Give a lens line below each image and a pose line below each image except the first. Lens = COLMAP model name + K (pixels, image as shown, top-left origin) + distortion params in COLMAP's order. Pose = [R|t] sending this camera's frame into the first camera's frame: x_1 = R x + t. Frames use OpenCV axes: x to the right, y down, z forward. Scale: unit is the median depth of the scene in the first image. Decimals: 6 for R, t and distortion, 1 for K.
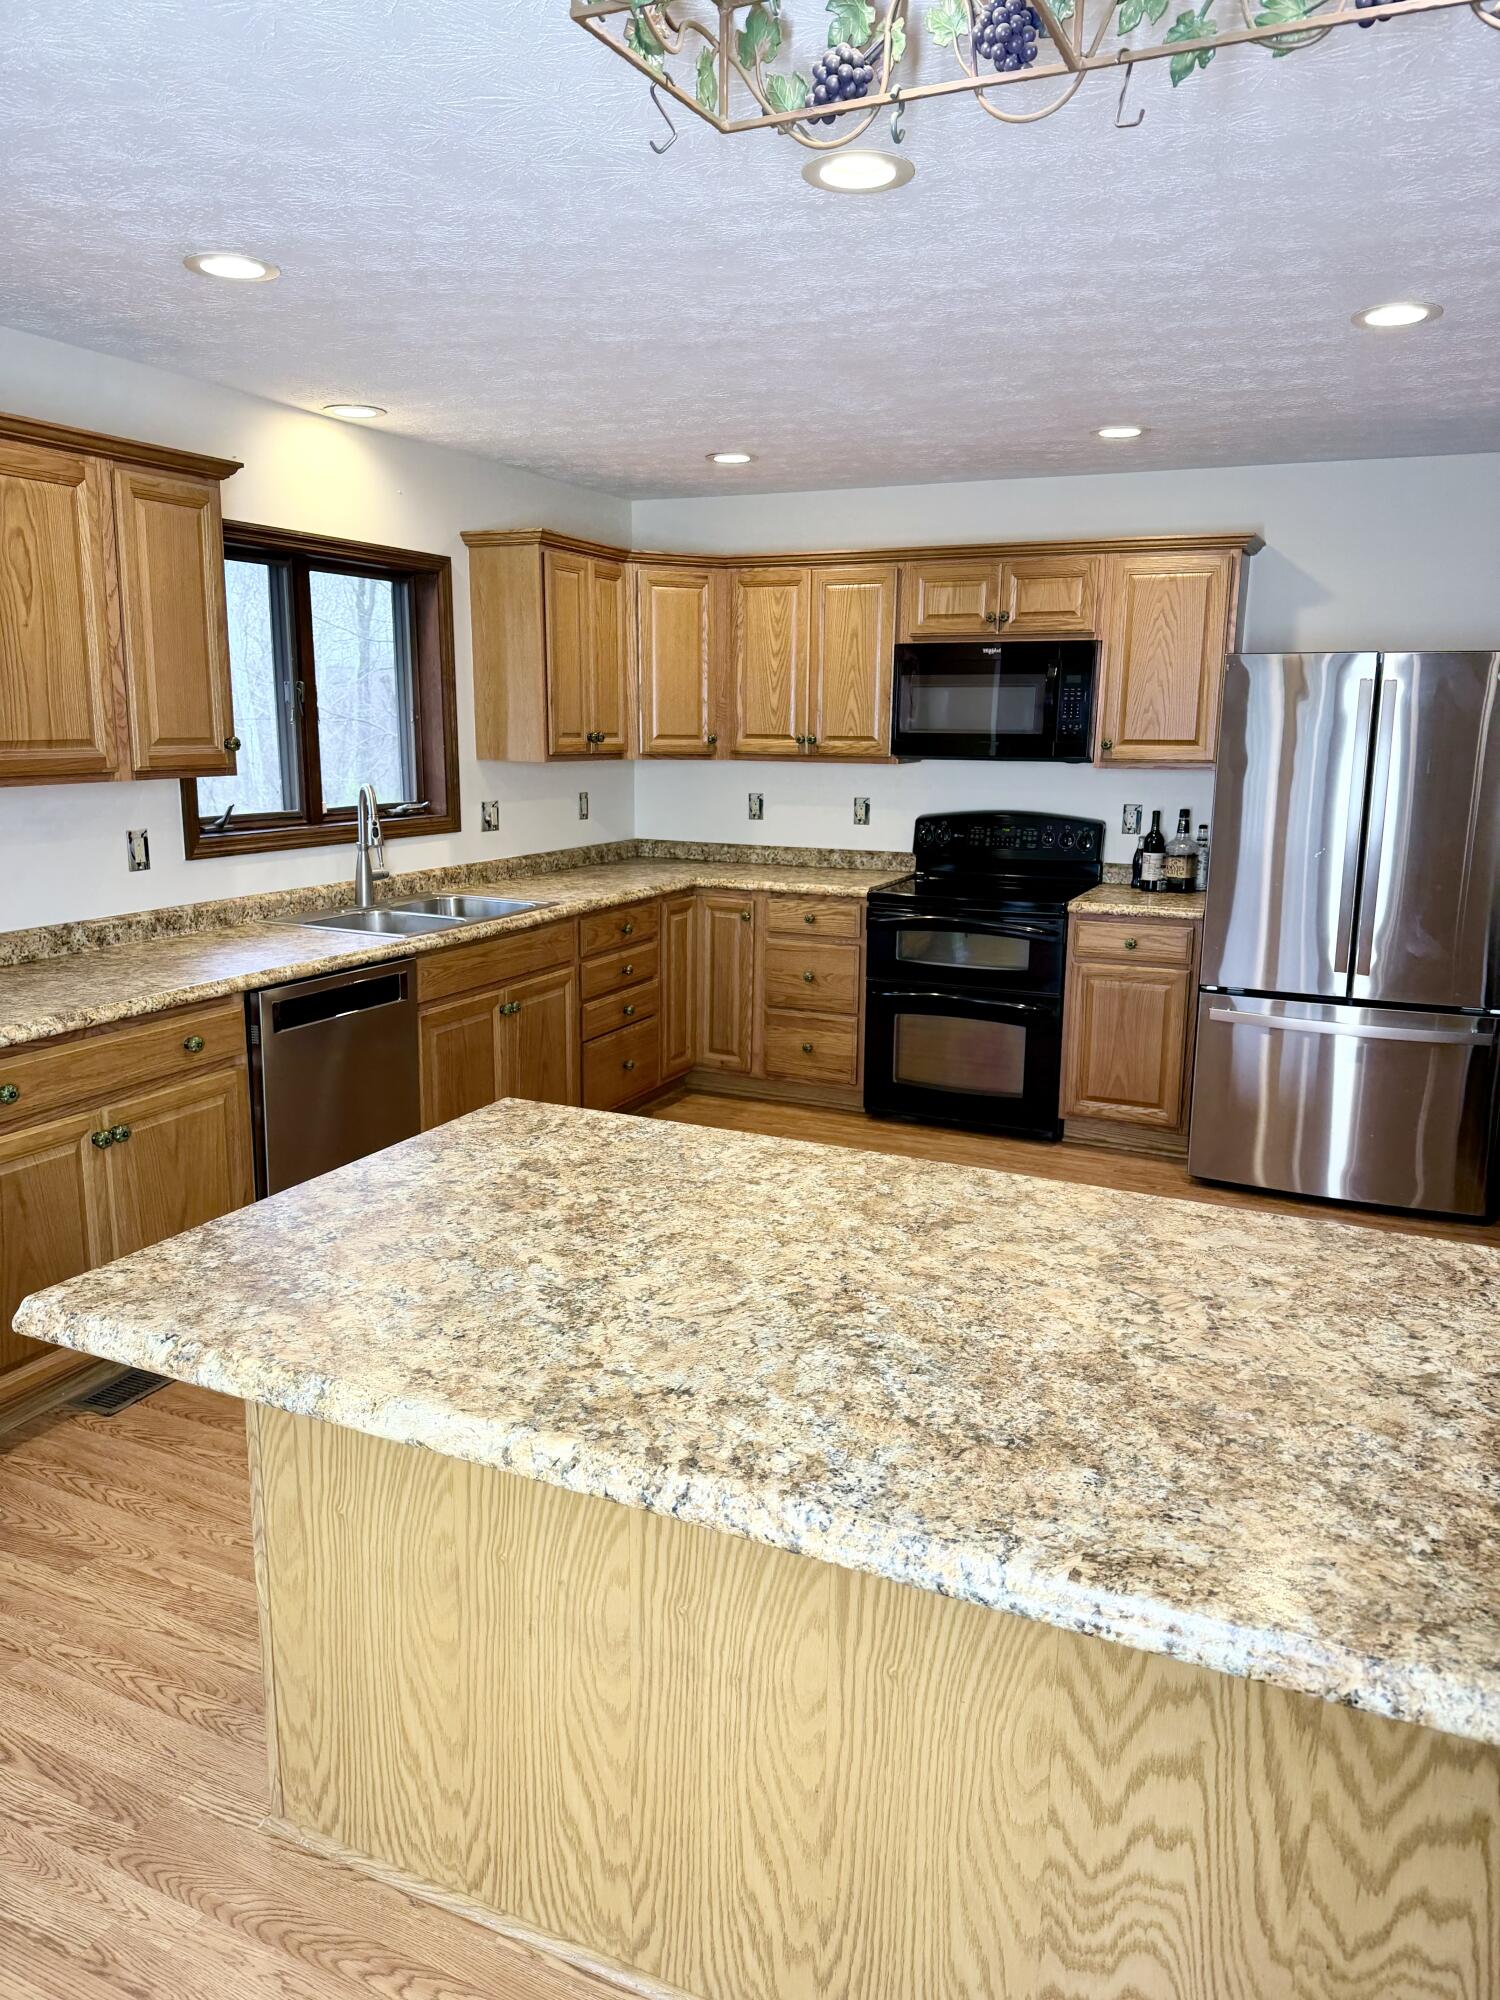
lens RADIAL K [[1395.8, 0, 750.0], [0, 1395.8, 1000.0], [0, 0, 1]] dist [0.095506, -0.004704]
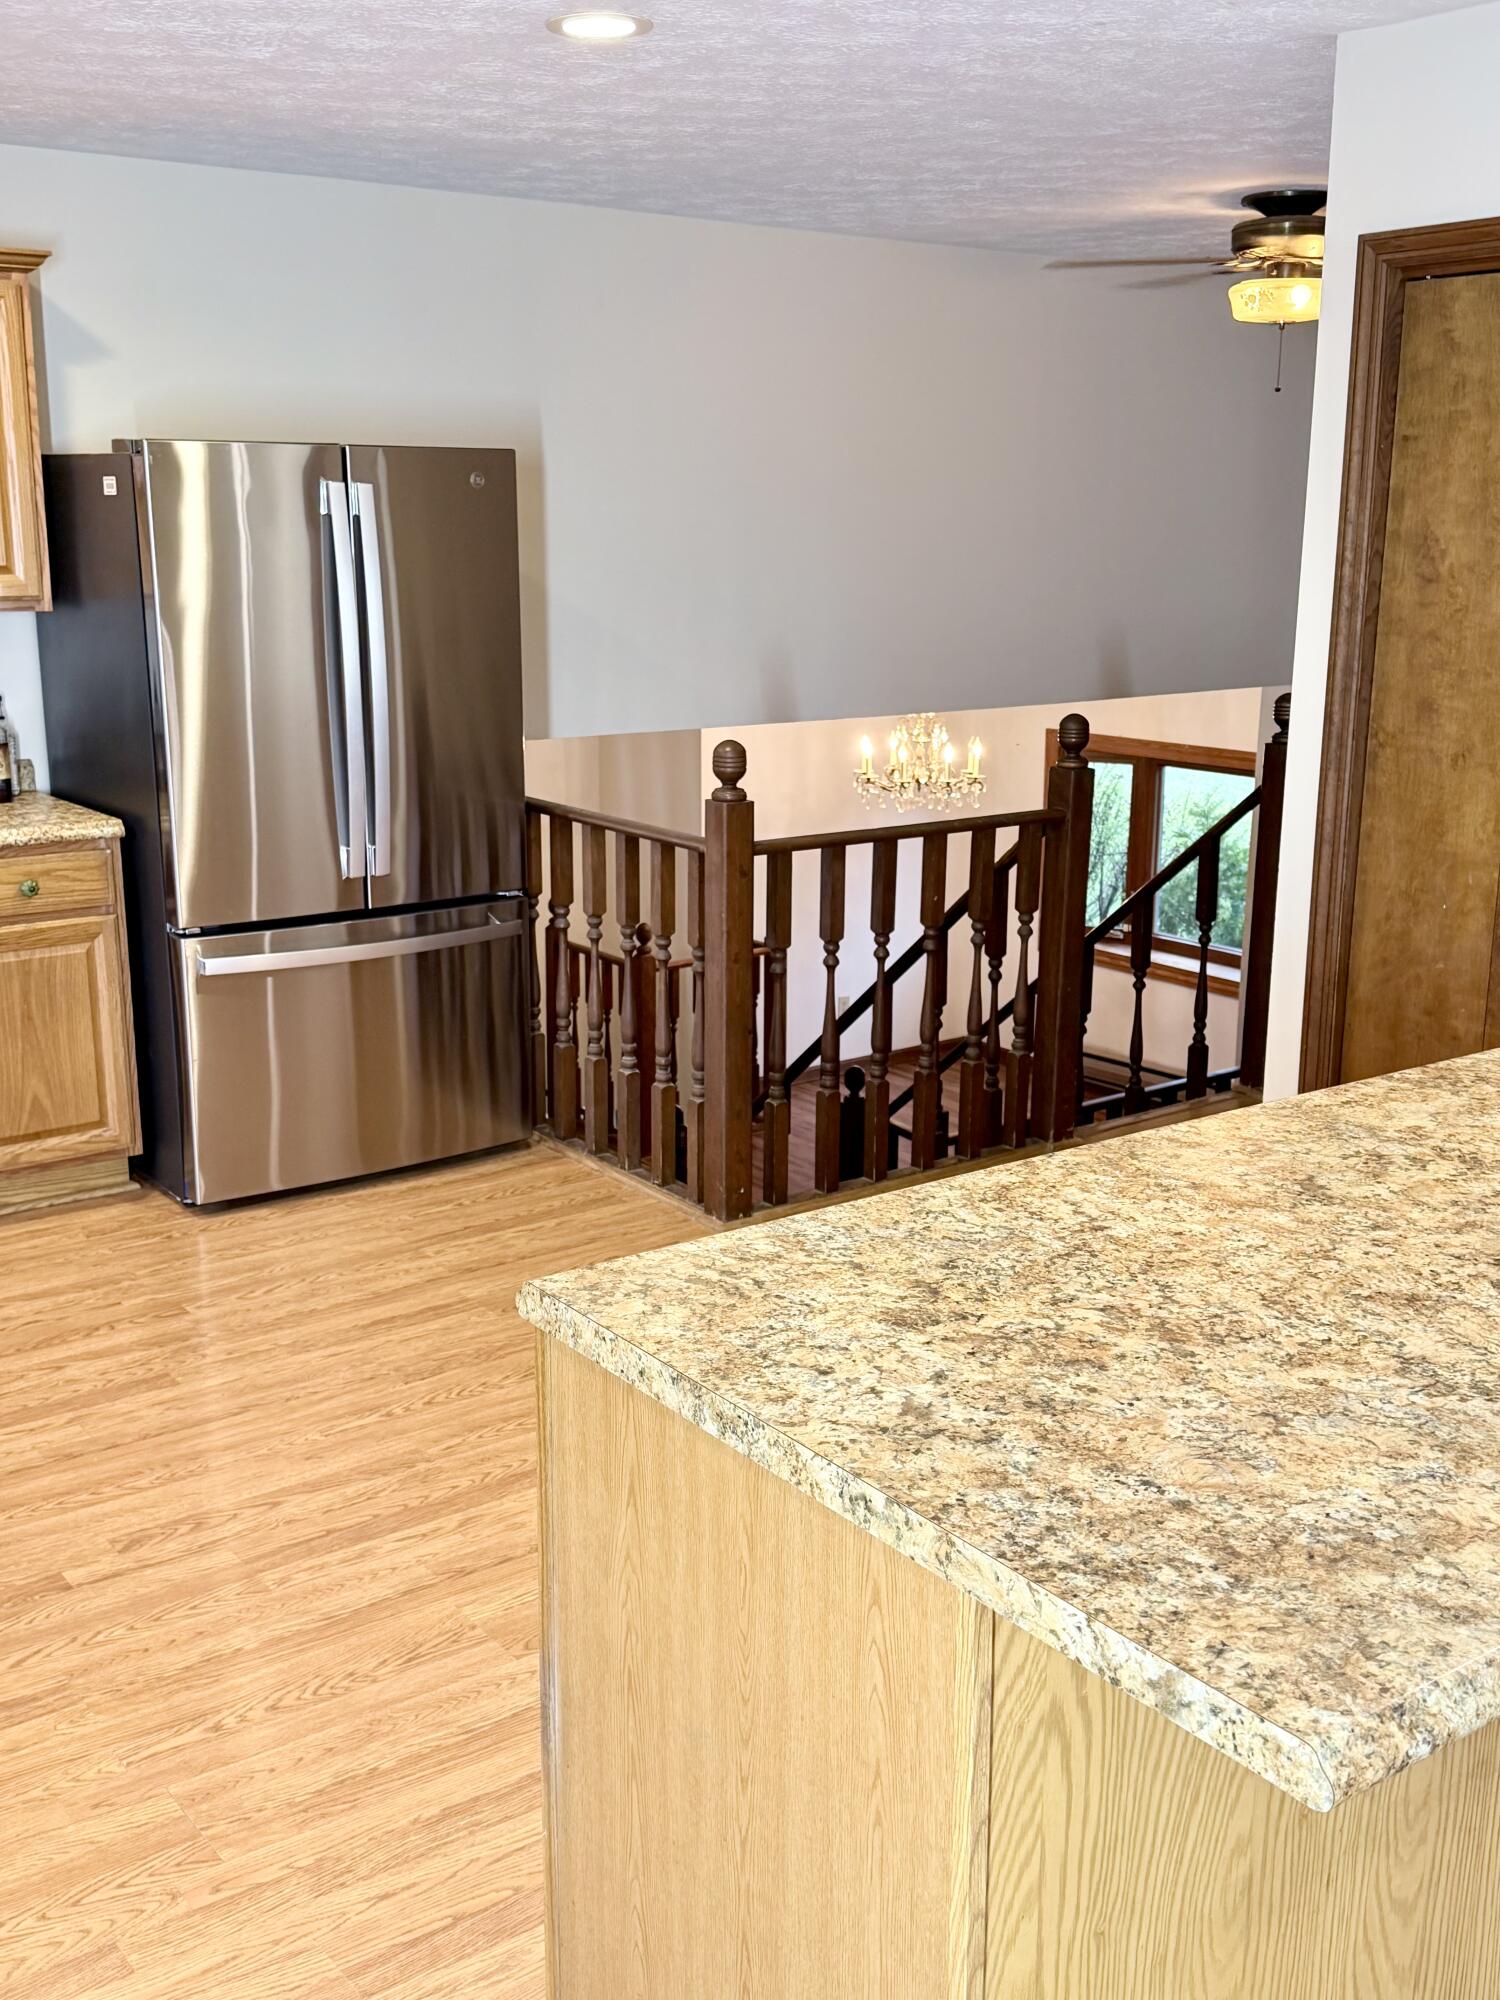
lens RADIAL K [[2059.2, 0, 735.8], [0, 2059.2, 1055.8], [0, 0, 1]] dist [0.075269, -0.005306]
pose [[0.485191, -0.233604, 0.842626, -0.376448], [0.177106, 0.969934, 0.166919, -0.064972], [-0.856284, 0.068247, 0.511976, 0.238060]]
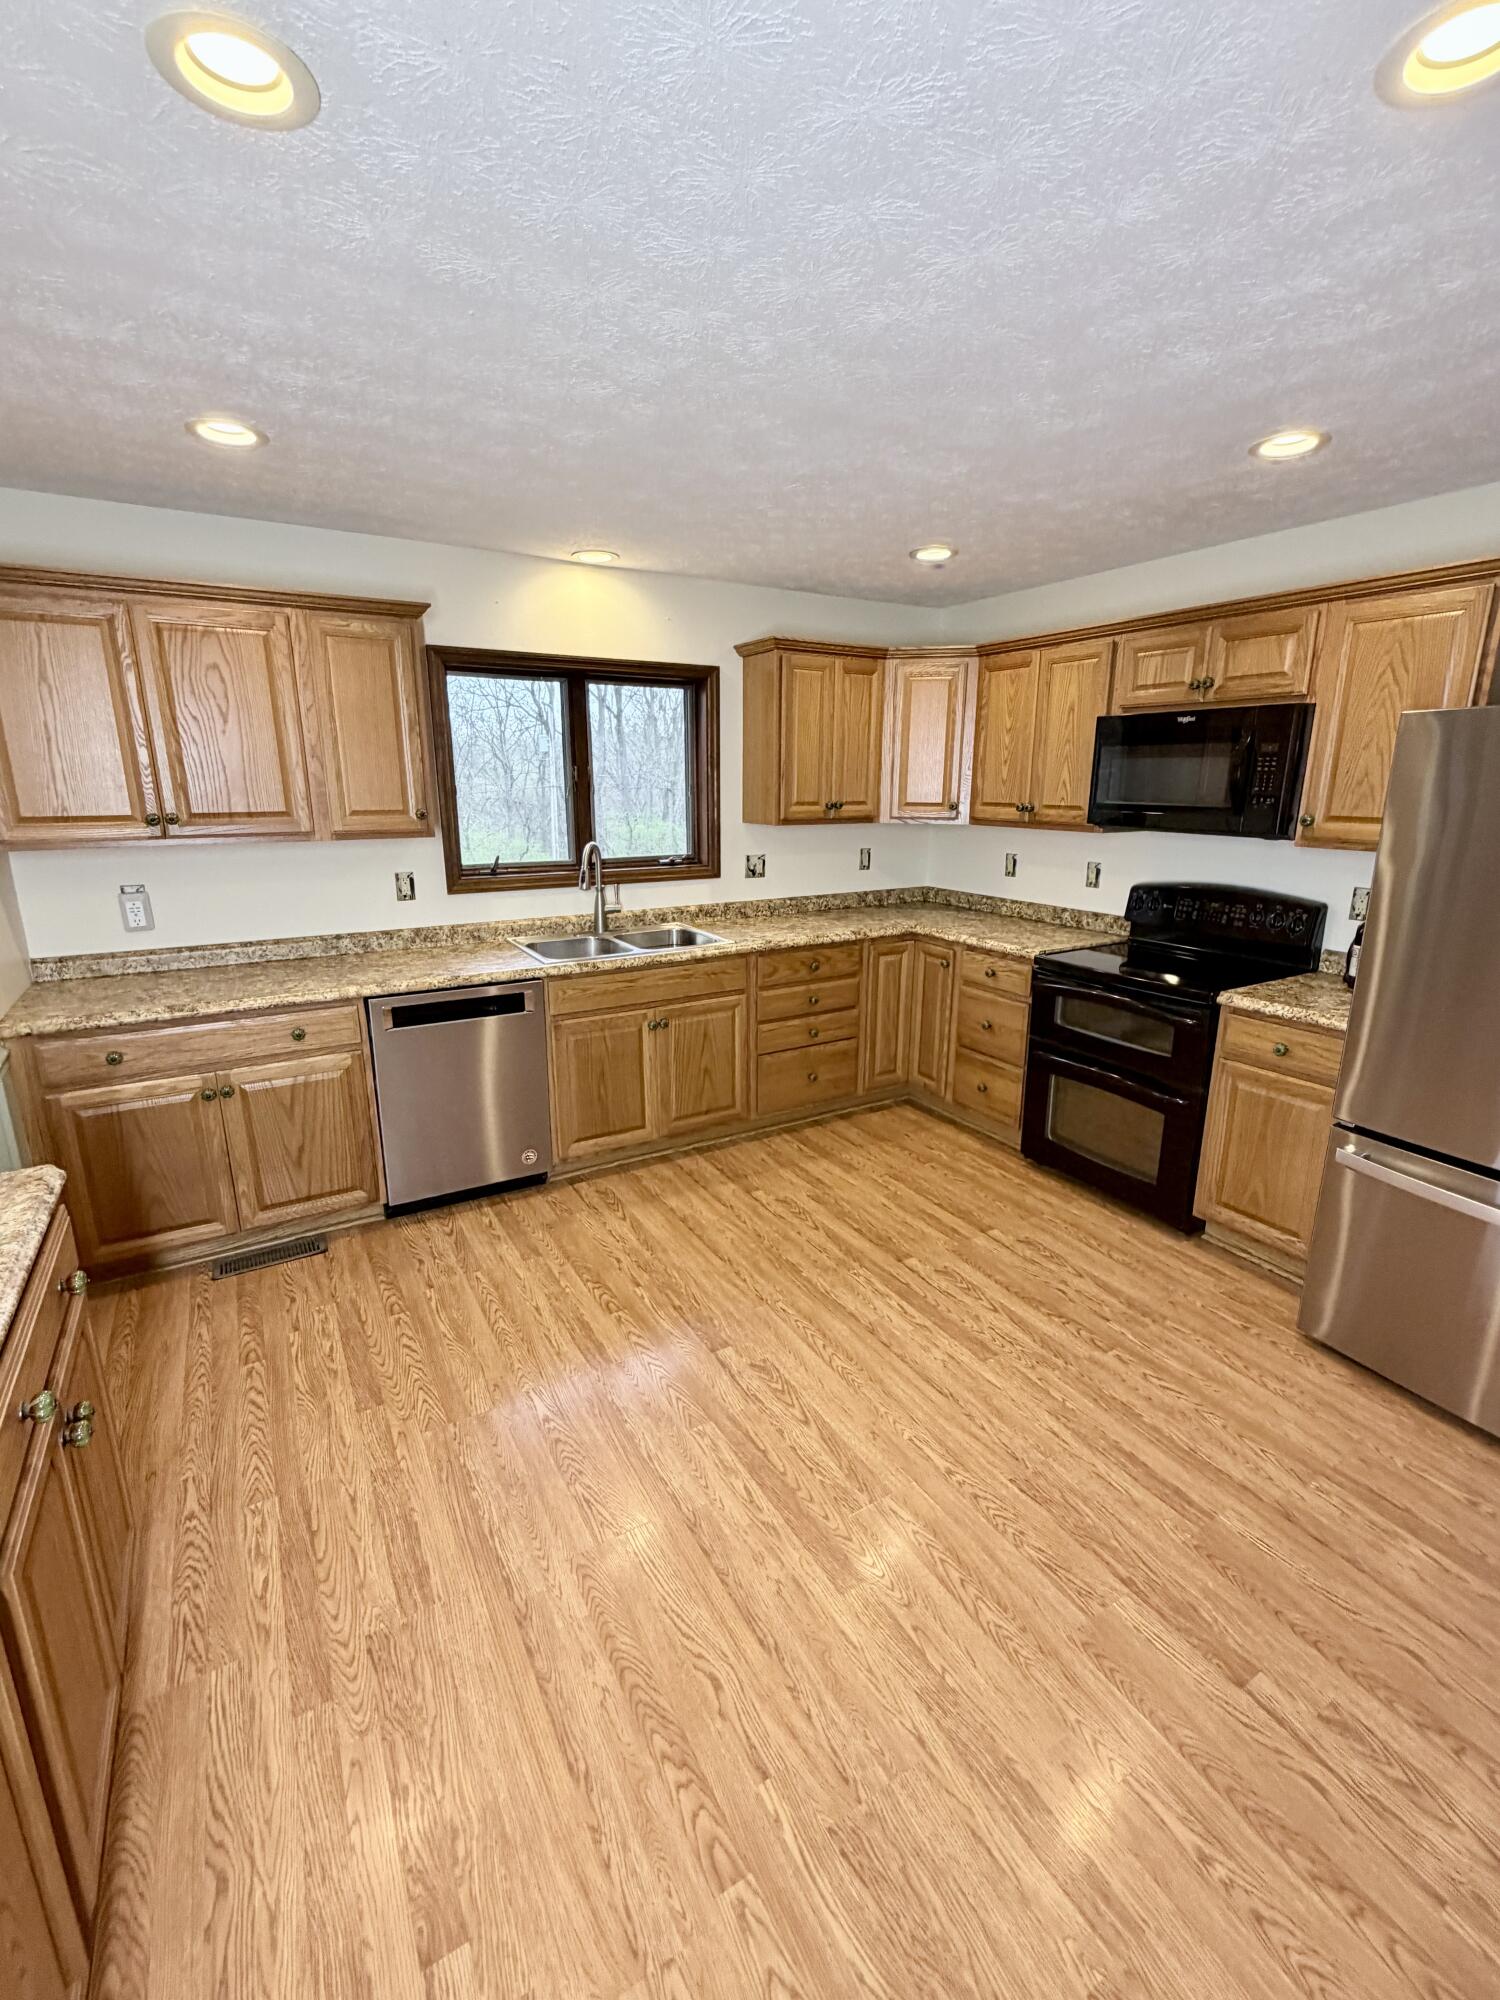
lens RADIAL K [[868.1, 0, 750.0], [0, 868.1, 1000.0], [0, 0, 1]] dist [0.000177, 0.000531]
pose [[0.822457, 0.133012, -0.553057, 0.285343], [-0.107045, 0.991097, 0.079175, -0.076042], [0.558664, -0.005916, 0.829373, 0.353473]]
